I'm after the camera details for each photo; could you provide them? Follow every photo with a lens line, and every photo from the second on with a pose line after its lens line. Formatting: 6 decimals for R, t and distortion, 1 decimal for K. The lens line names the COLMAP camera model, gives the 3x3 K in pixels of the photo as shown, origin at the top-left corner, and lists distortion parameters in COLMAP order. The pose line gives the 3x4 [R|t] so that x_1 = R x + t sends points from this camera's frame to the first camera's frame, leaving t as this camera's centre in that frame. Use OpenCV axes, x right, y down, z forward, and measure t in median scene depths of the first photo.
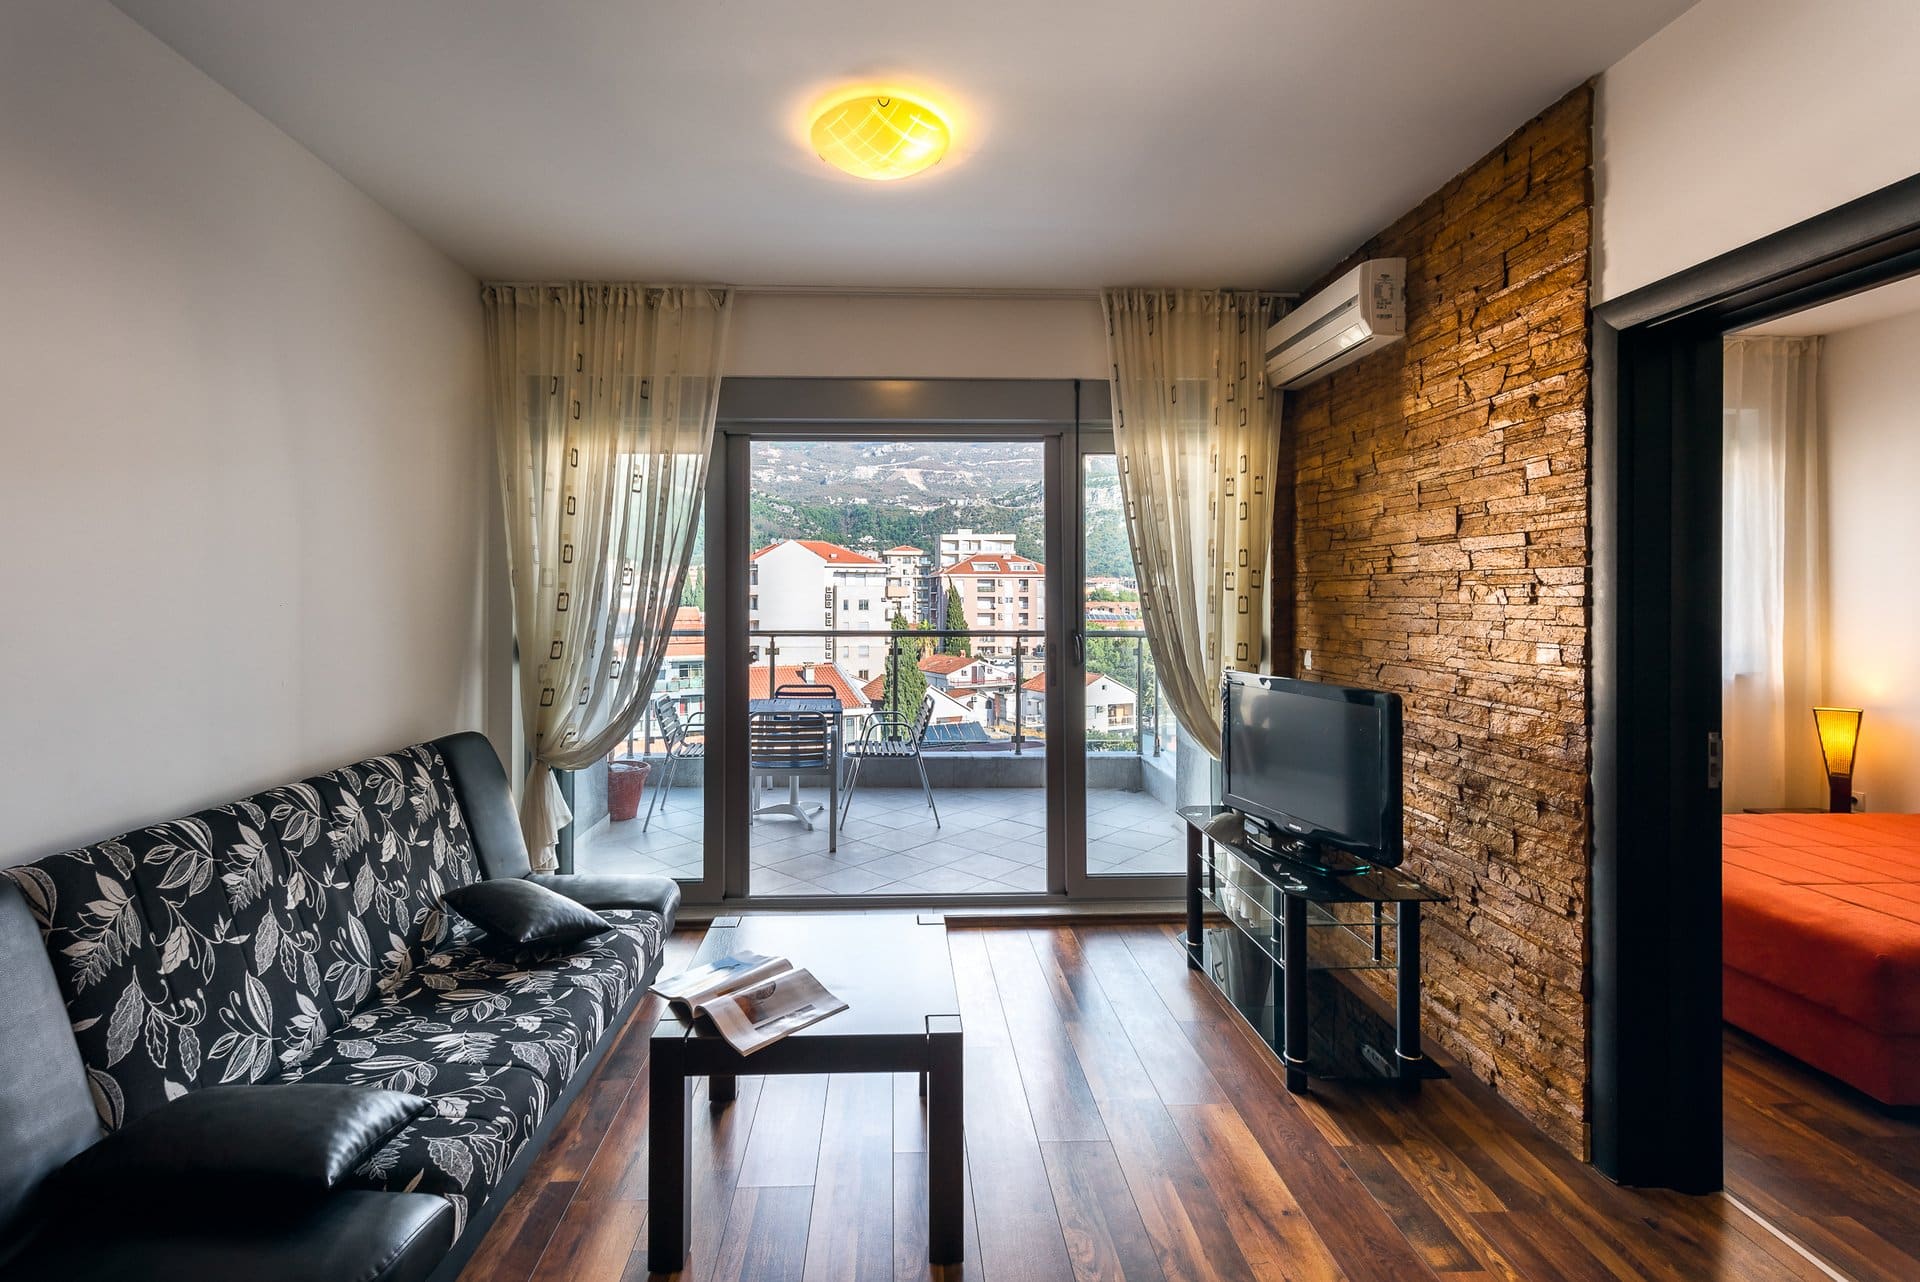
lens RADIAL K [[819.5, 0, 957.6], [0, 819.5, 587.6], [0, 0, 1]] dist [-0.000883, -0.000603]
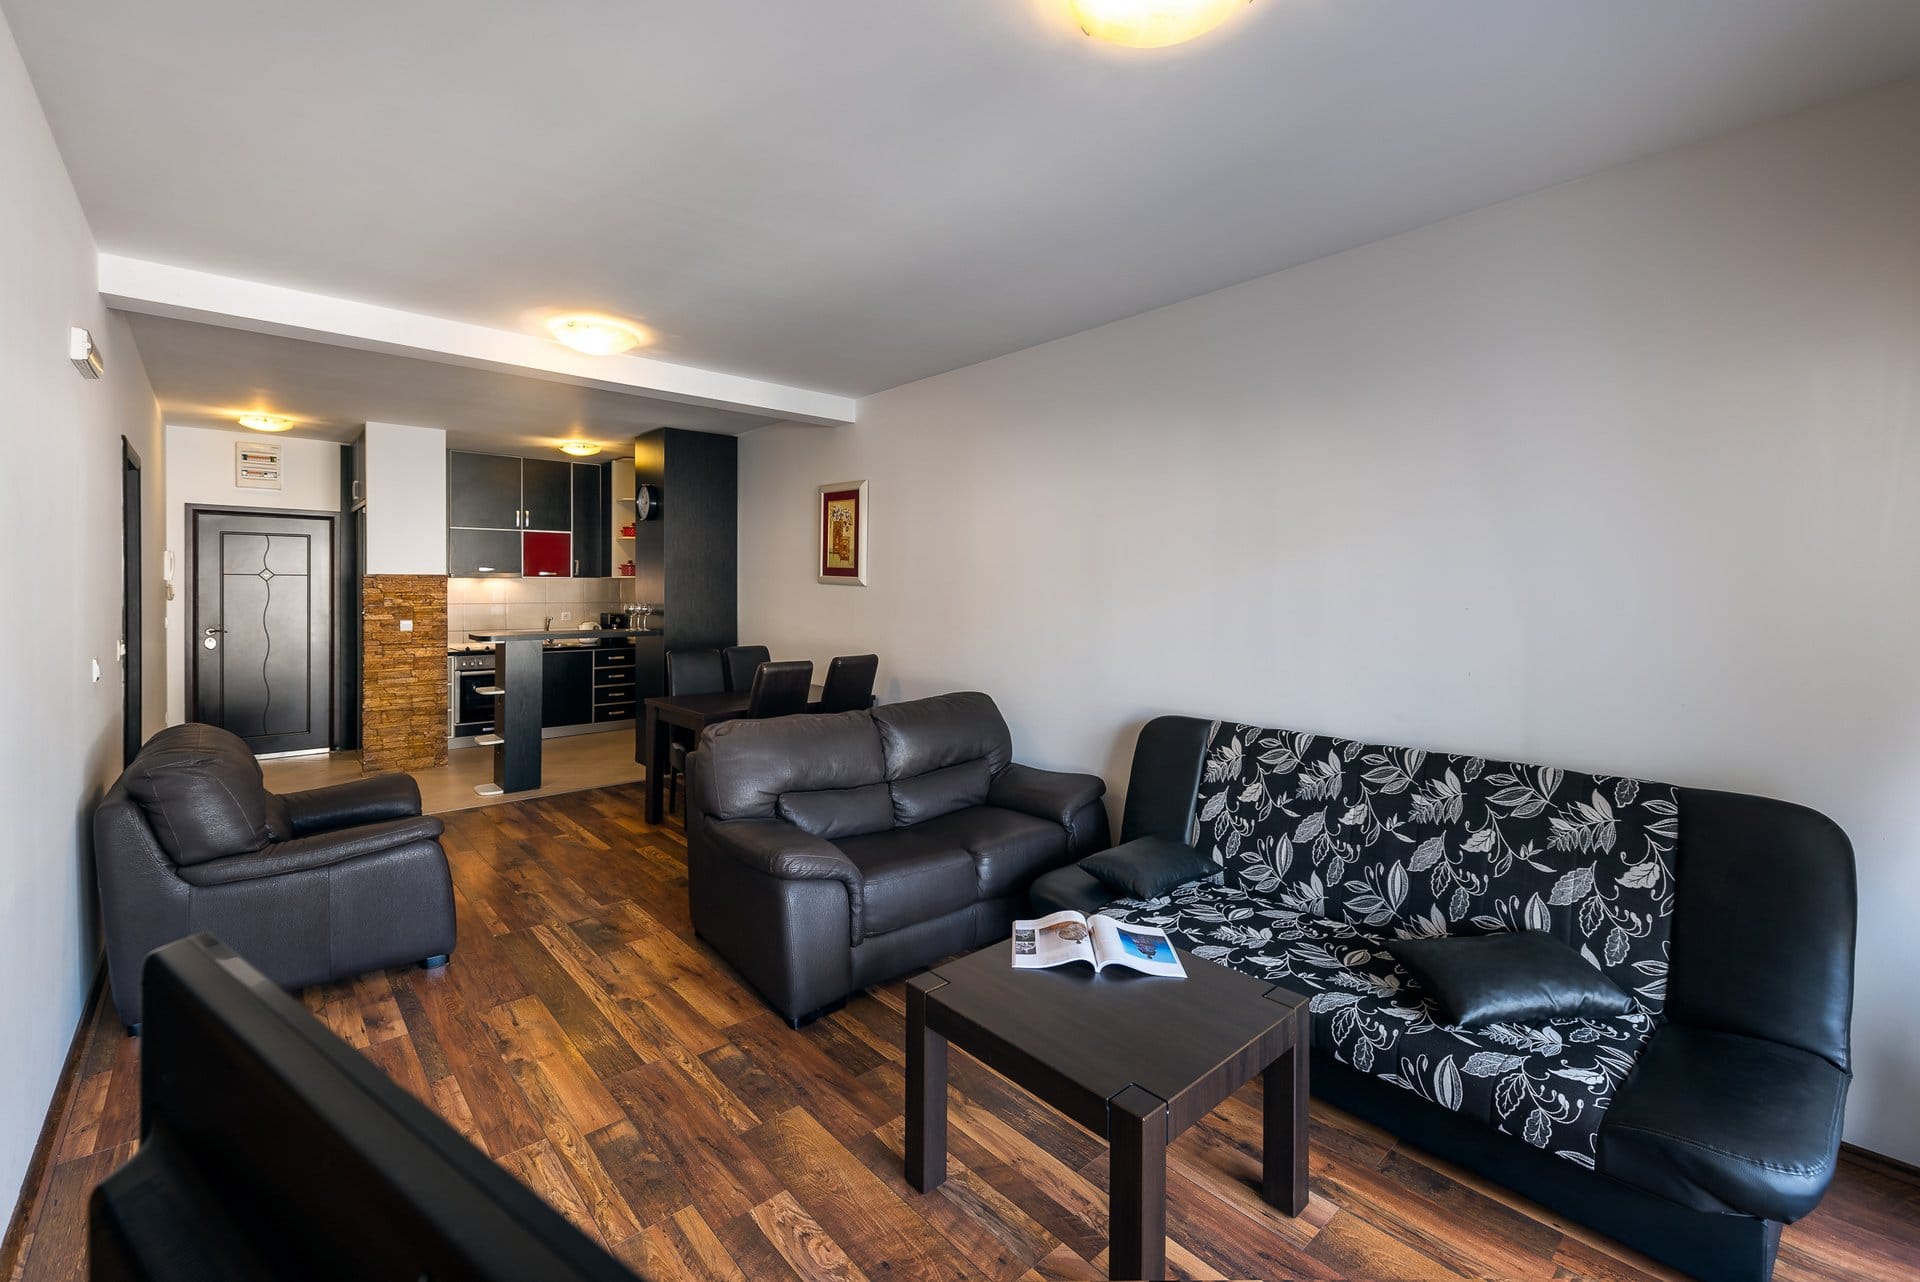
lens RADIAL K [[819.5, 0, 977.0], [0, 819.5, 603.1], [0, 0, 1]] dist [-0.000883, -0.000603]
pose [[-0.782293, -0.010256, -0.622826, 0.482665], [-0.010852, 0.999937, -0.002835, 0.026811], [0.622816, 0.004541, -0.782356, 1.507087]]
